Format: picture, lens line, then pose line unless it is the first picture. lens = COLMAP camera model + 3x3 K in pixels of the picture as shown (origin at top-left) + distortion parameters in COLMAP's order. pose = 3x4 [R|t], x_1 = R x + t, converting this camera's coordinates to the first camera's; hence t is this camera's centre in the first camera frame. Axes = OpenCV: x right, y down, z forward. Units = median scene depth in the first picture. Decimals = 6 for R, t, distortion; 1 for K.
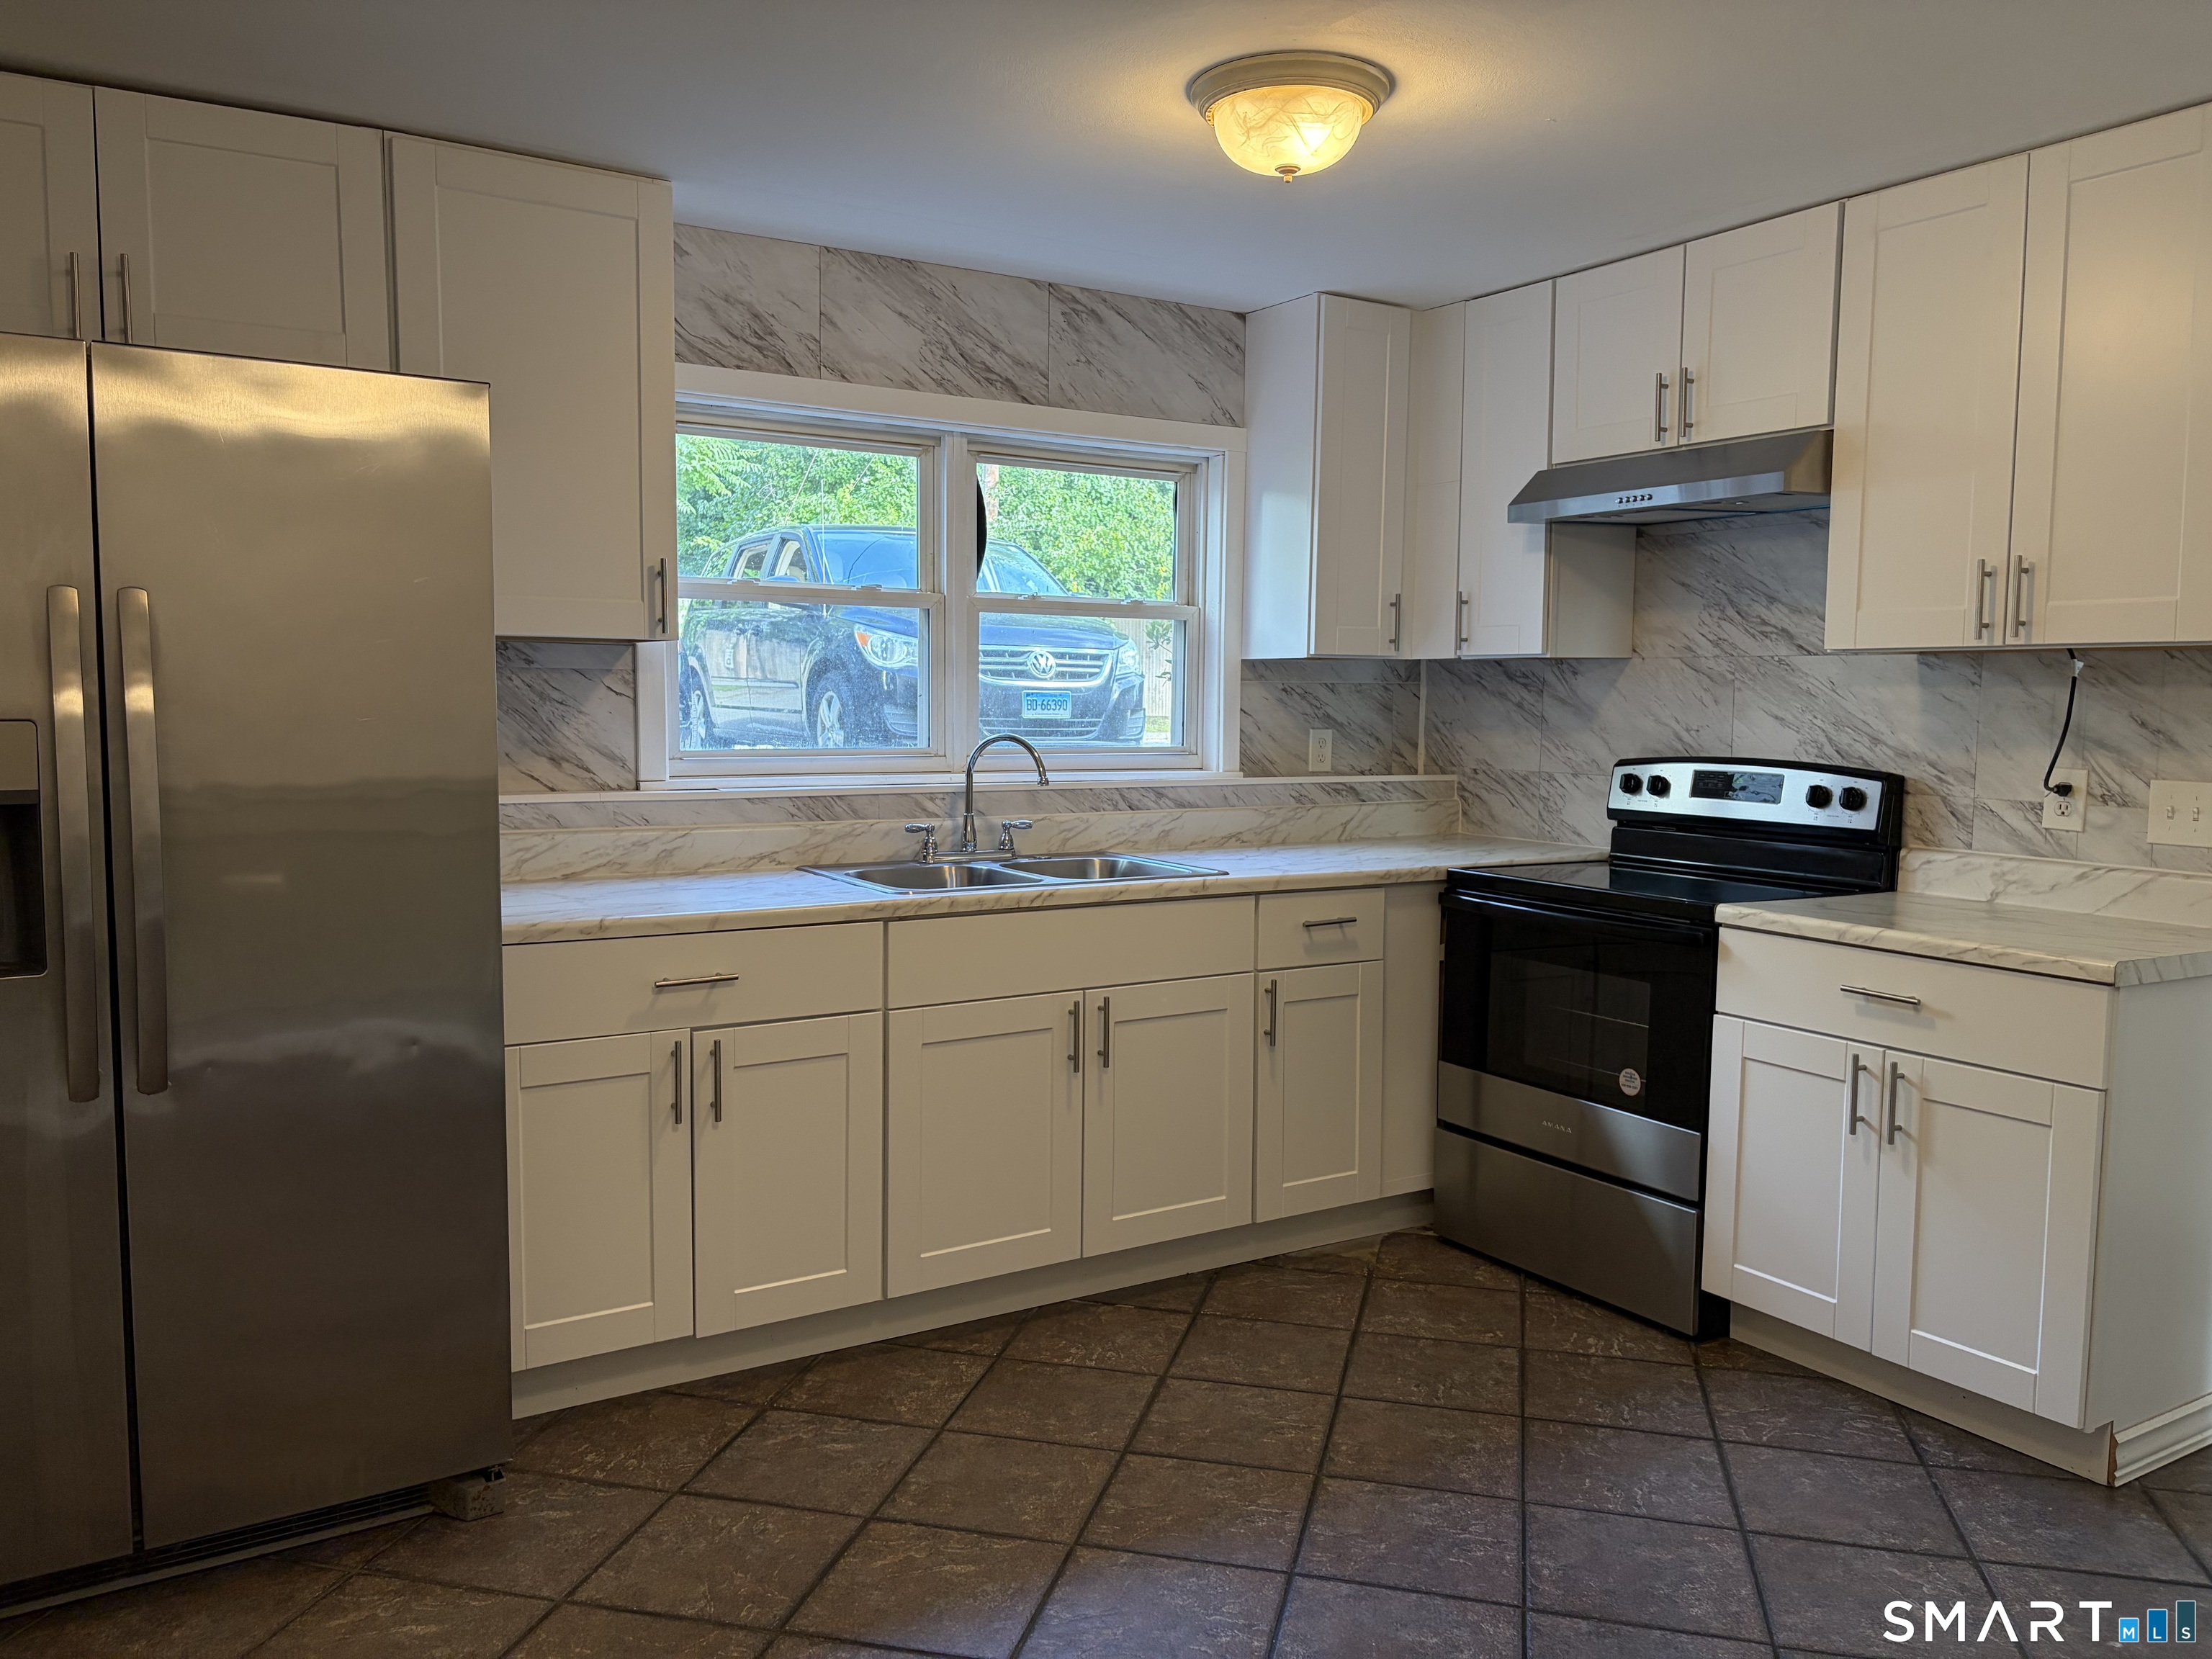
lens RADIAL K [[1661.5, 0, 1113.9], [0, 1661.5, 836.9], [0, 0, 1]] dist [0.004178, -0.029292]
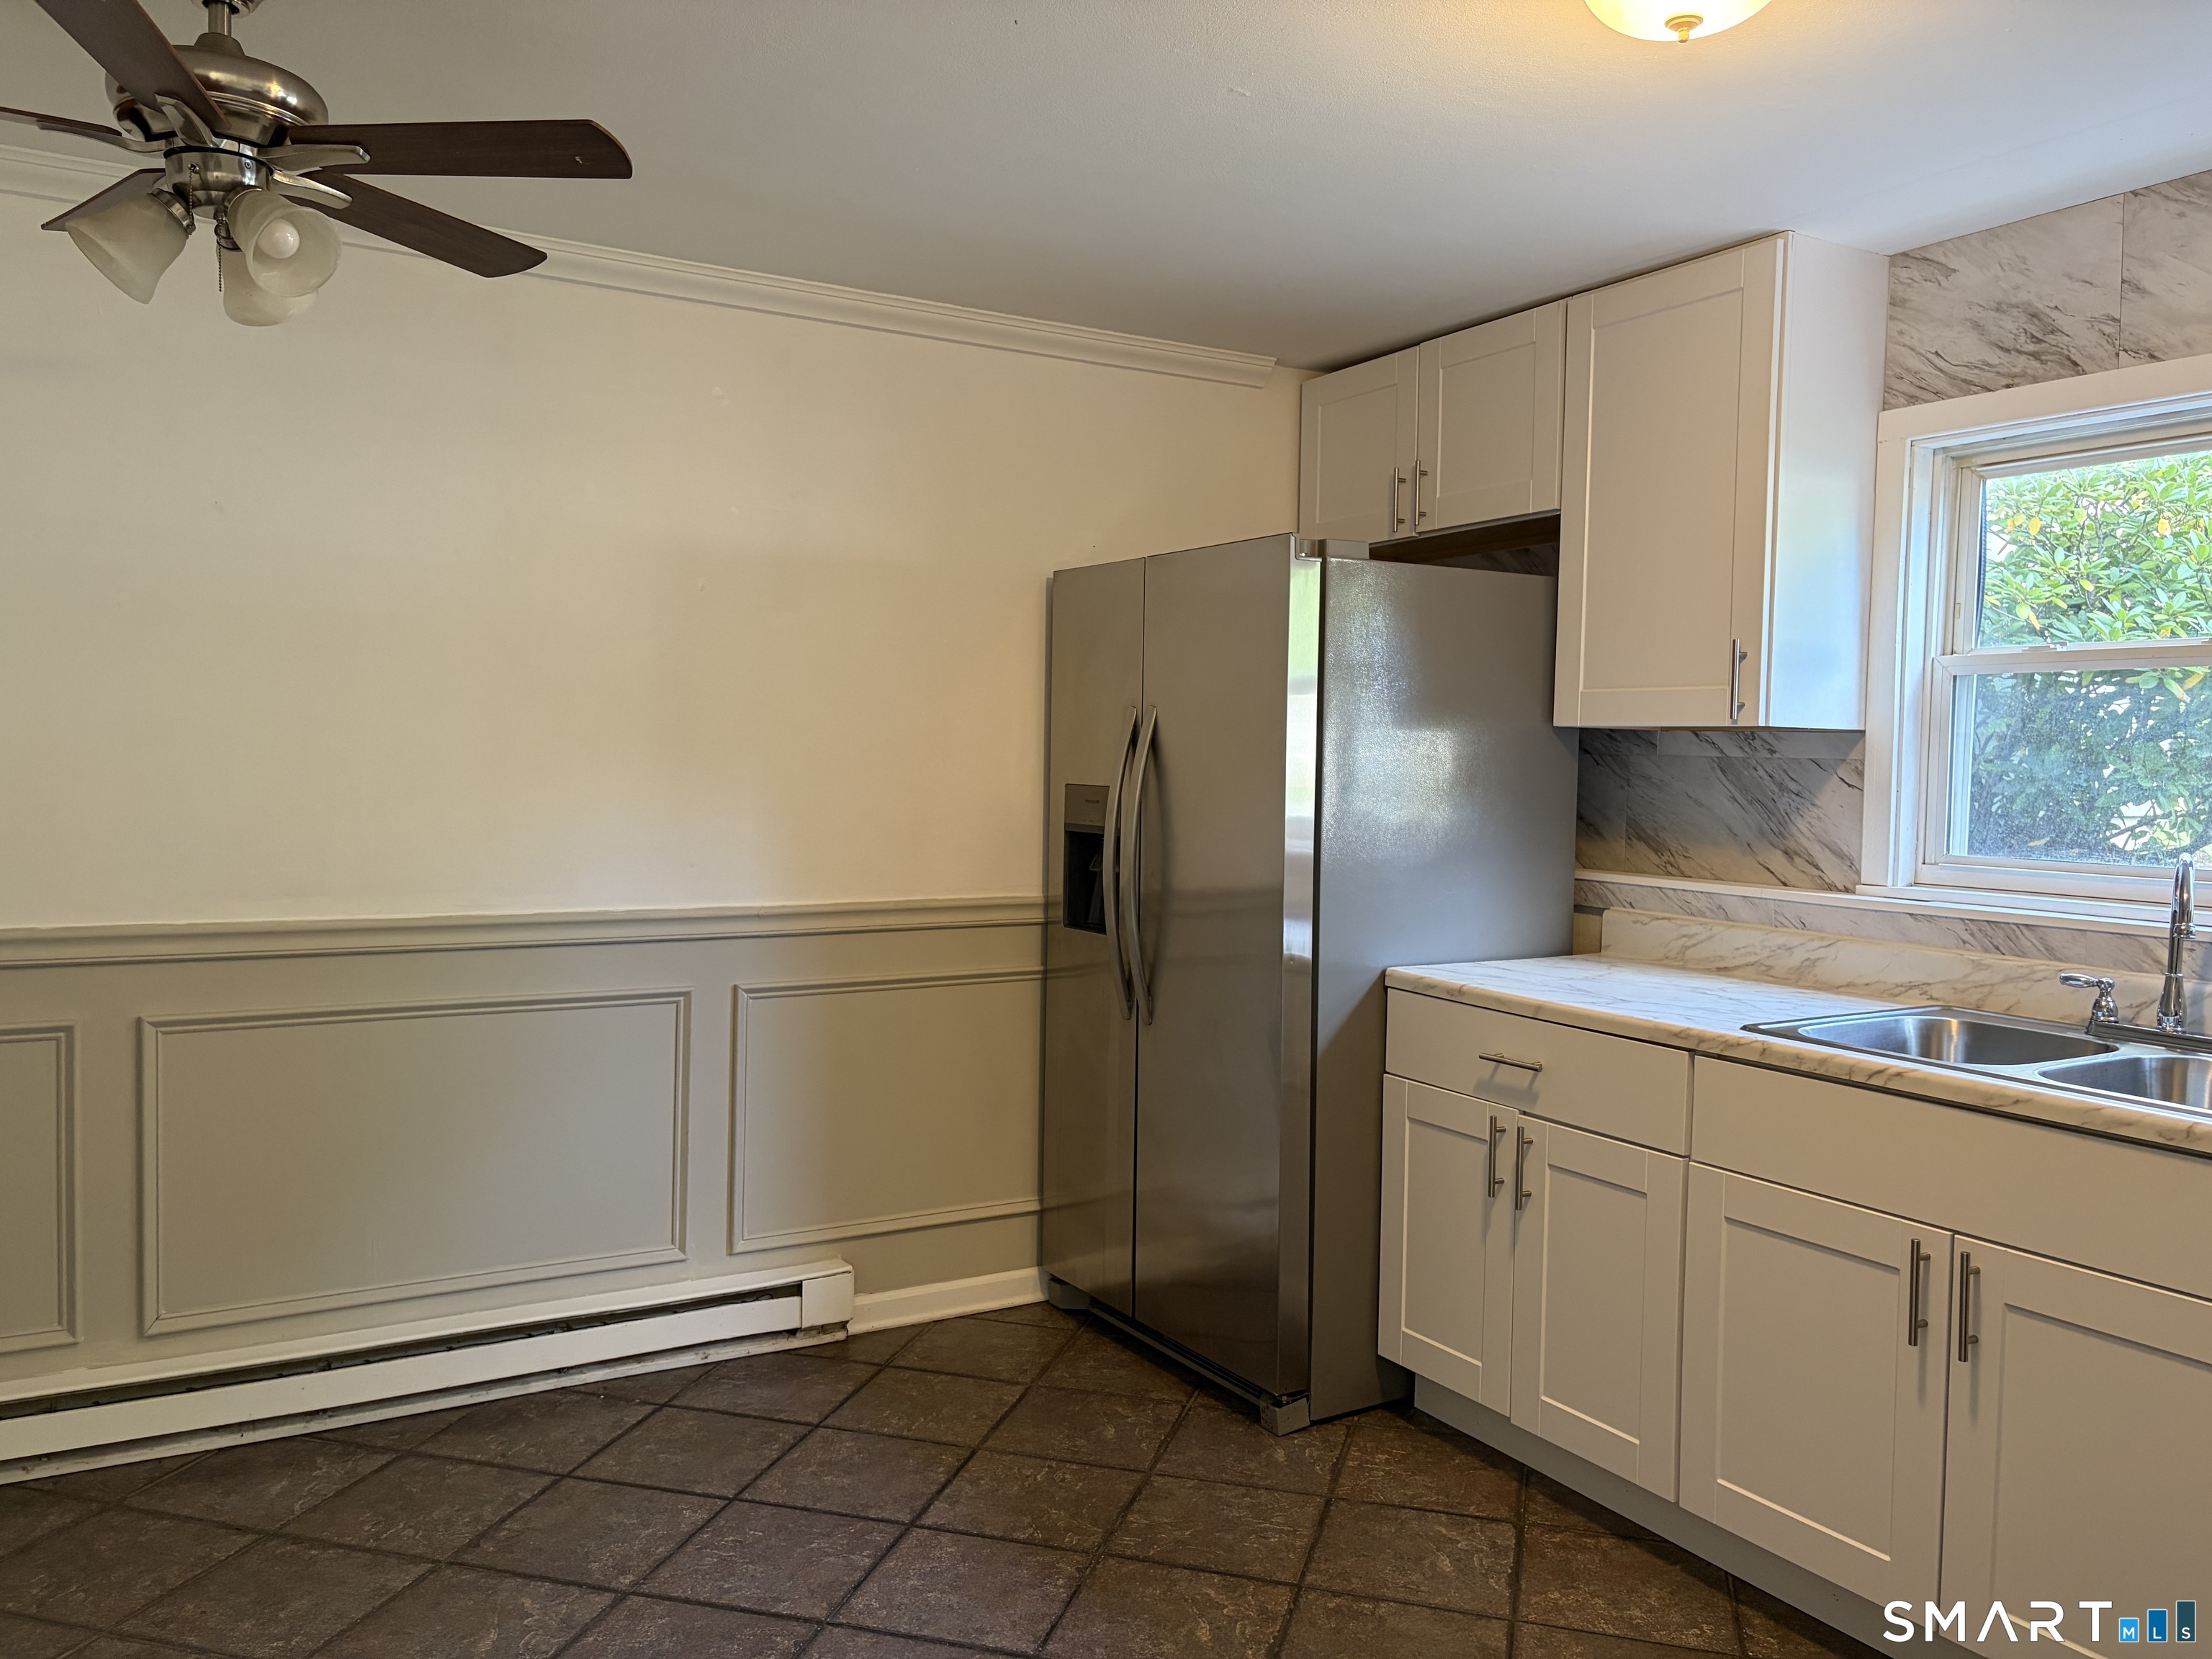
lens RADIAL K [[1661.5, 0, 1109.7], [0, 1661.5, 826.8], [0, 0, 1]] dist [0.004178, -0.029292]
pose [[-0.042350, 0.034454, -0.998509, 0.632818], [-0.104596, 0.993760, 0.038726, -0.057746], [0.993613, 0.106080, -0.038482, 0.647375]]
